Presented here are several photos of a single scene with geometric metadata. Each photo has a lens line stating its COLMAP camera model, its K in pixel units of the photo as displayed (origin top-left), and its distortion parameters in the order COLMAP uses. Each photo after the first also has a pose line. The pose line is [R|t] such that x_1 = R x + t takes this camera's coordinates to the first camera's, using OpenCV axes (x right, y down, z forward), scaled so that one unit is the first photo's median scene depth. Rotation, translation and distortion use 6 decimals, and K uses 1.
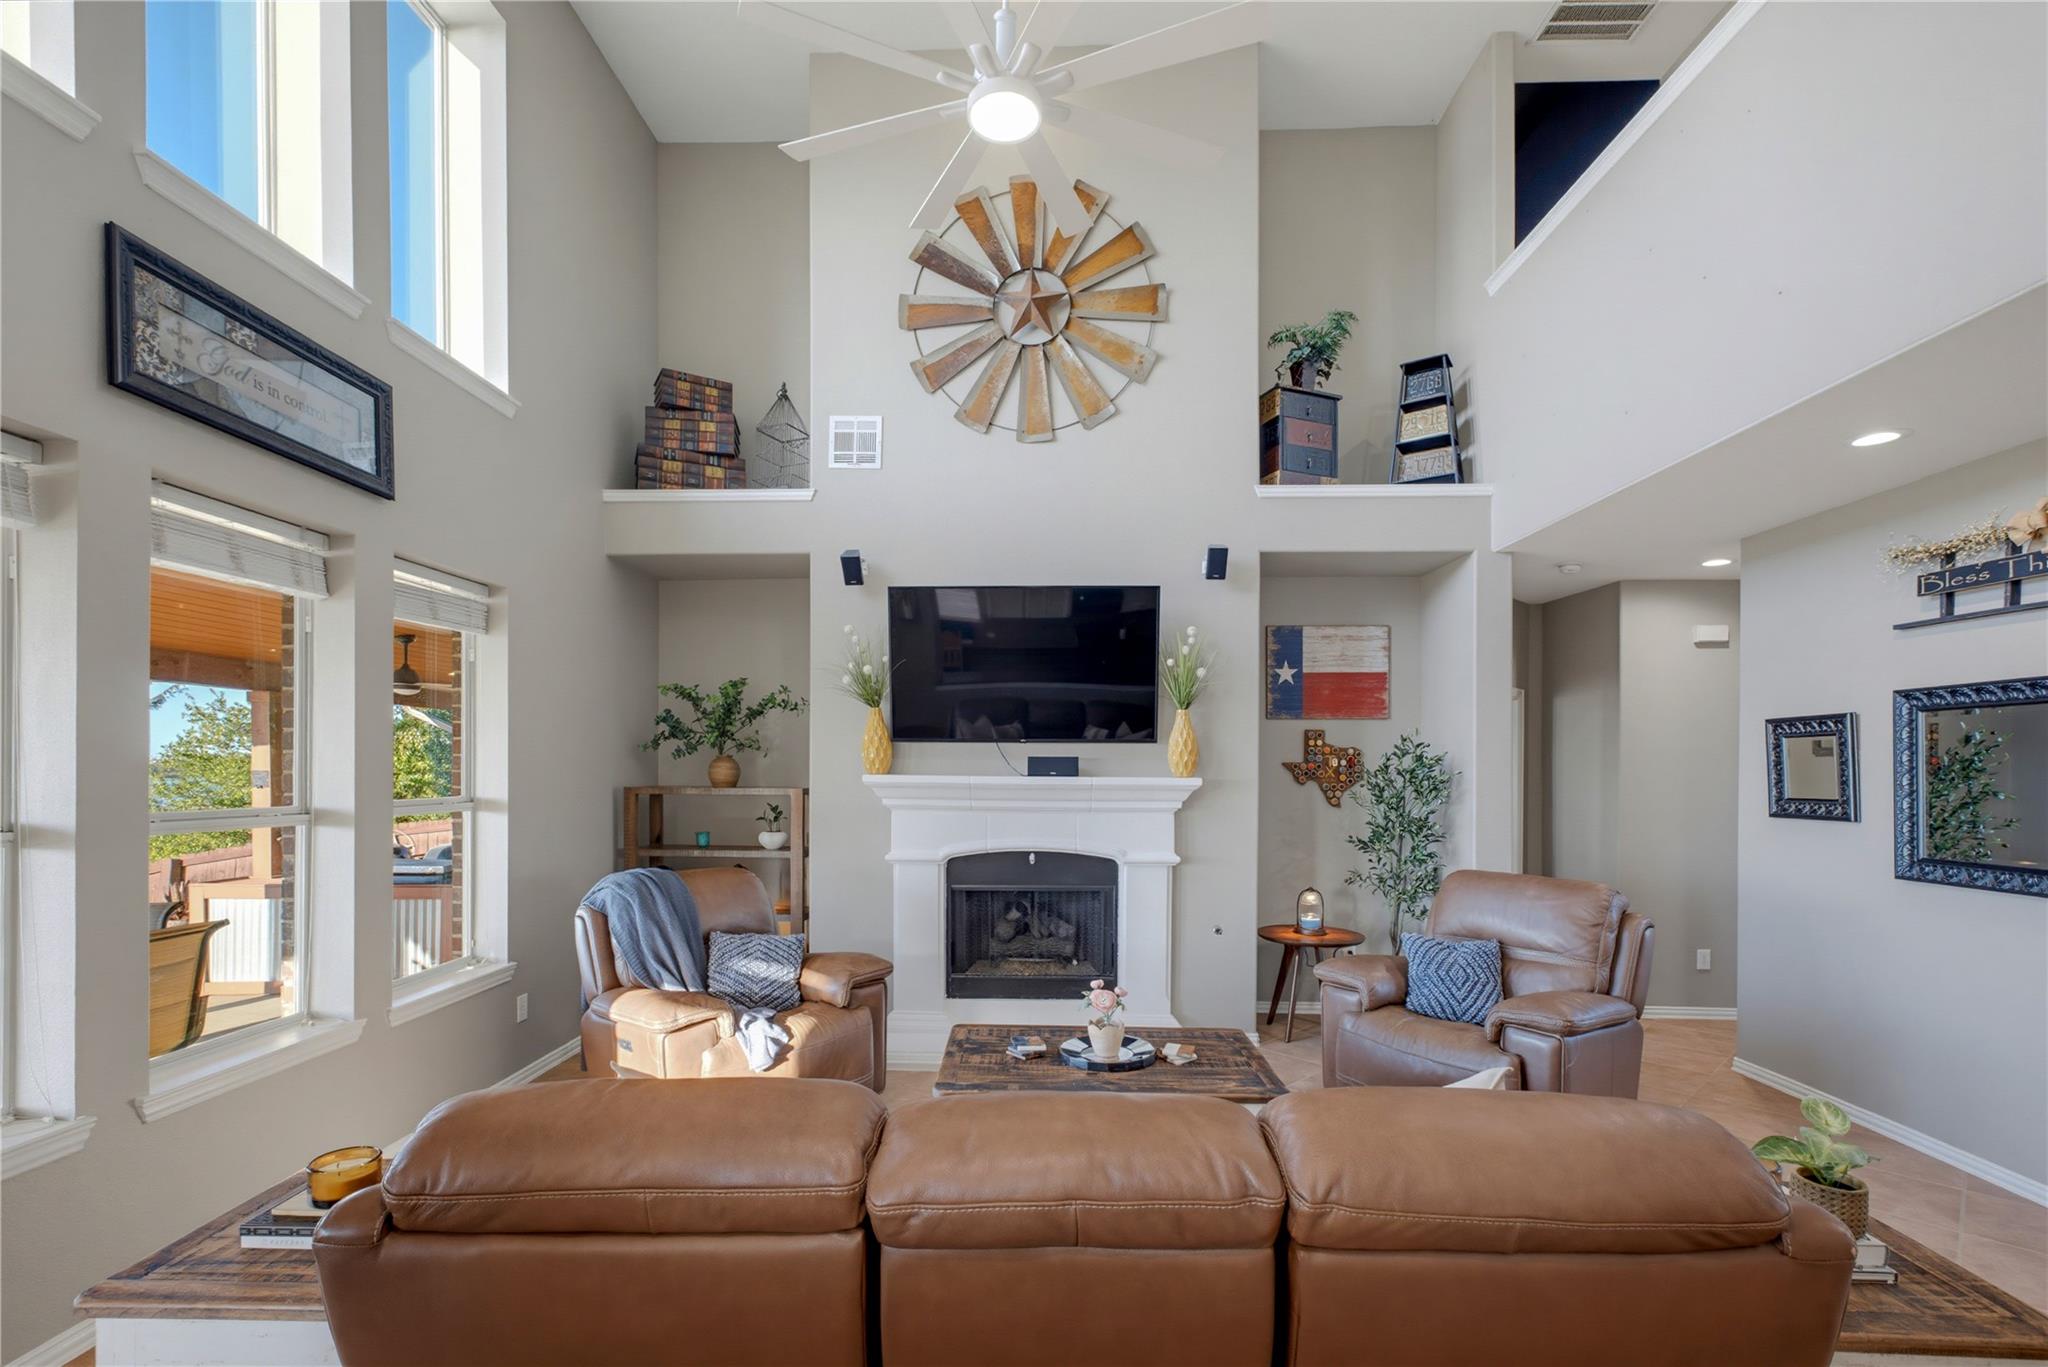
lens RADIAL K [[913.9, 0, 1017.0], [0, 913.9, 772.2], [0, 0, 1]] dist [-0.005949, -0.000371]
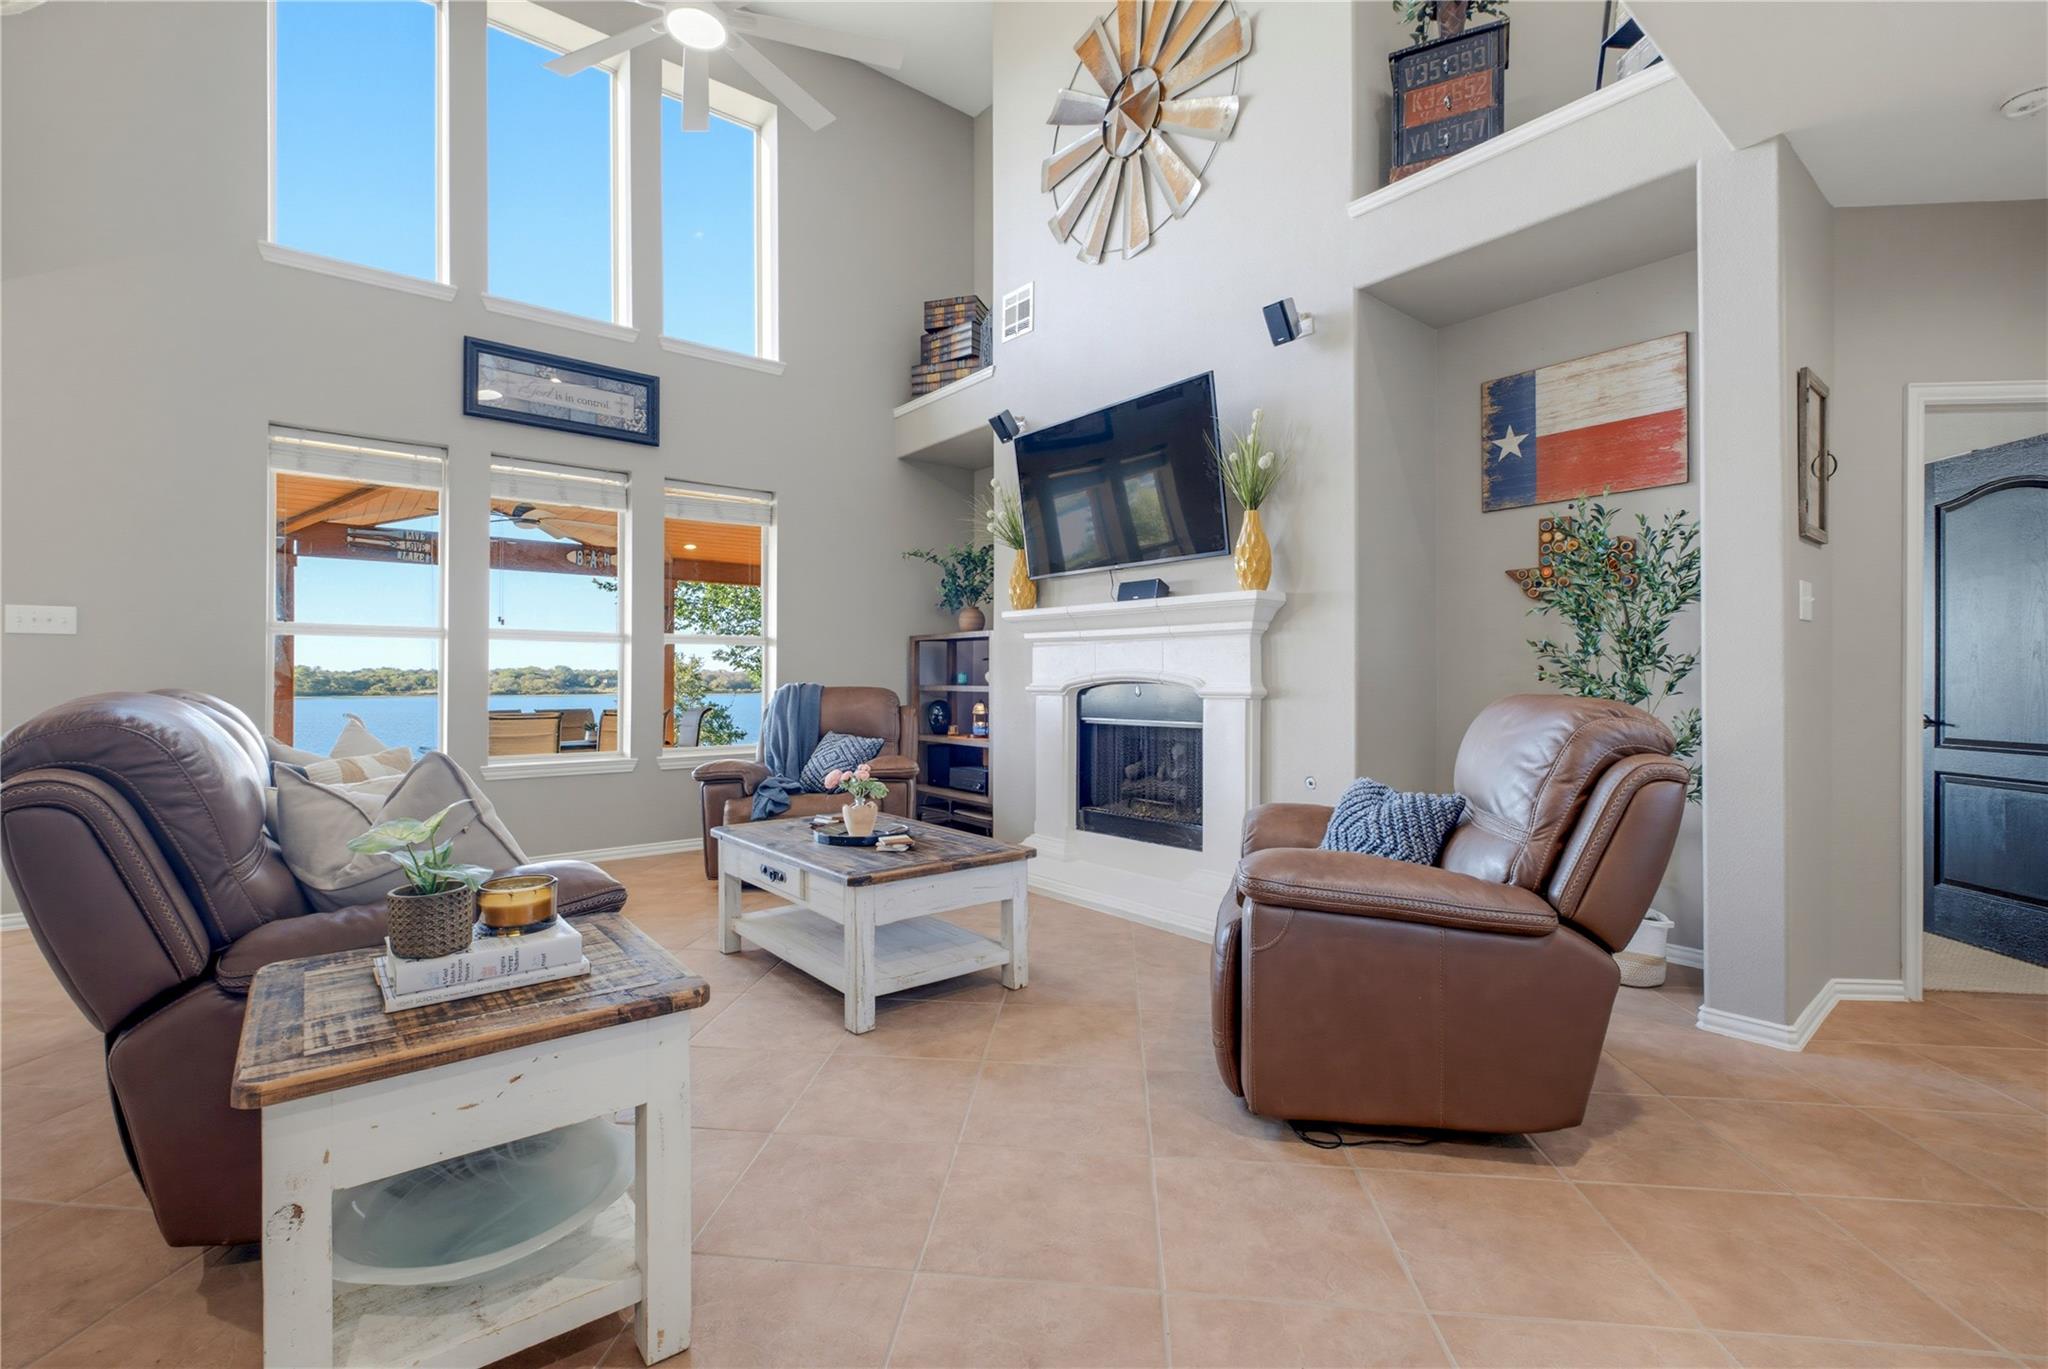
lens RADIAL K [[893.1, 0, 1010.7], [0, 893.1, 676.4], [0, 0, 1]] dist [0.000499, 0.000436]
pose [[0.653258, -0.007415, -0.757099, 0.637885], [-0.000316, 0.999949, -0.010066, 0.089052], [0.757136, 0.006815, 0.653222, 0.294511]]
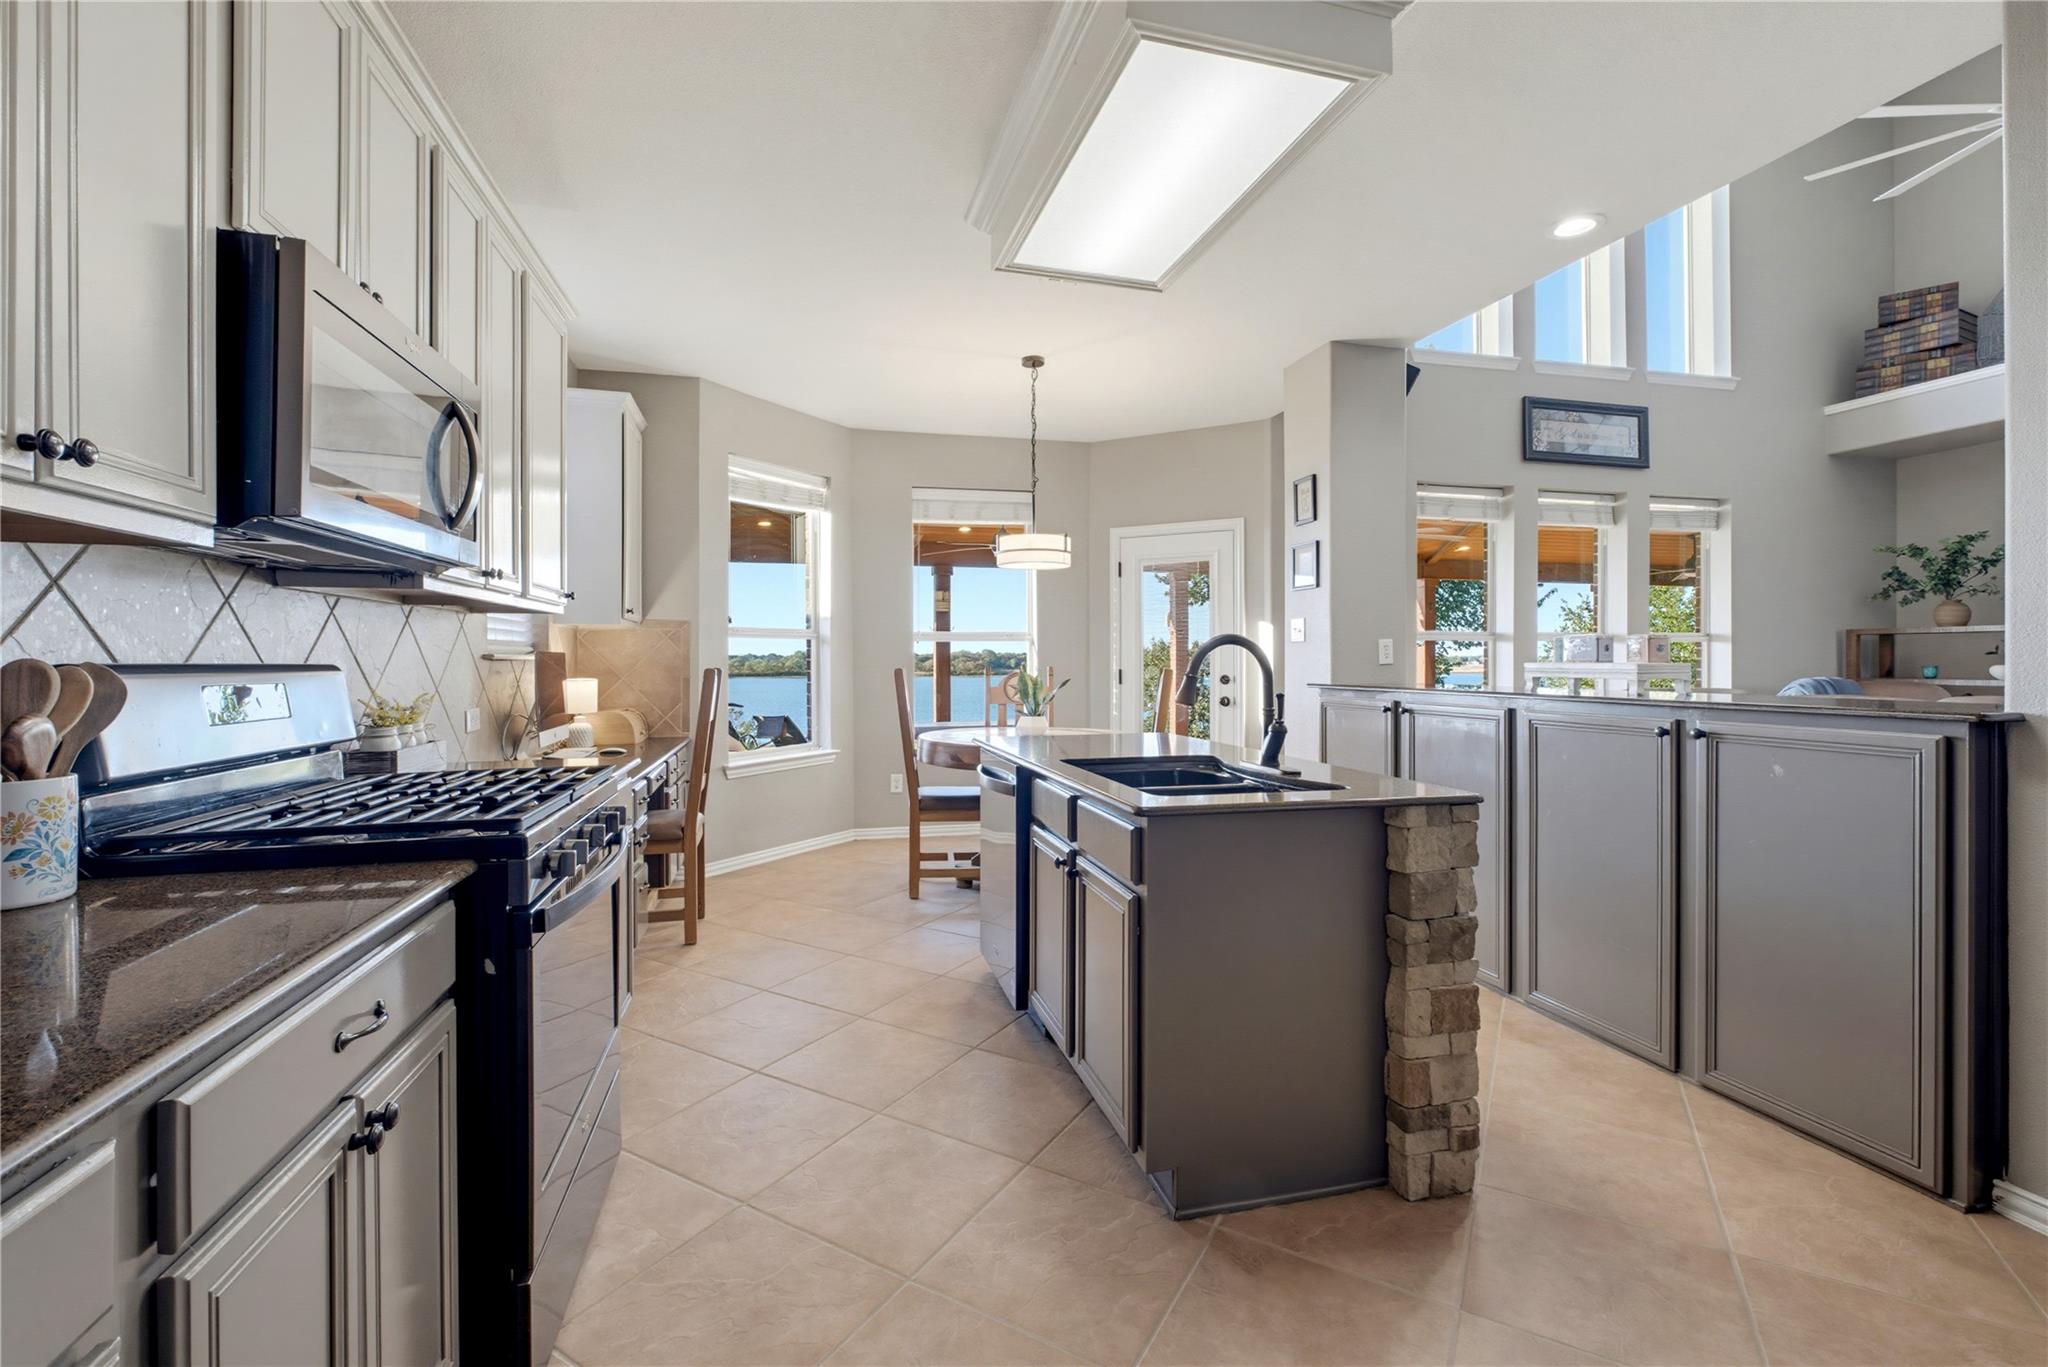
lens RADIAL K [[894.5, 0, 1012.3], [0, 894.5, 660.7], [0, 0, 1]] dist [0.001180, 0.000058]
pose [[0.278154, -0.005584, -0.960520, 0.480200], [-0.002490, 0.999976, -0.006535, 0.074548], [0.960533, 0.004209, 0.278133, -0.512851]]
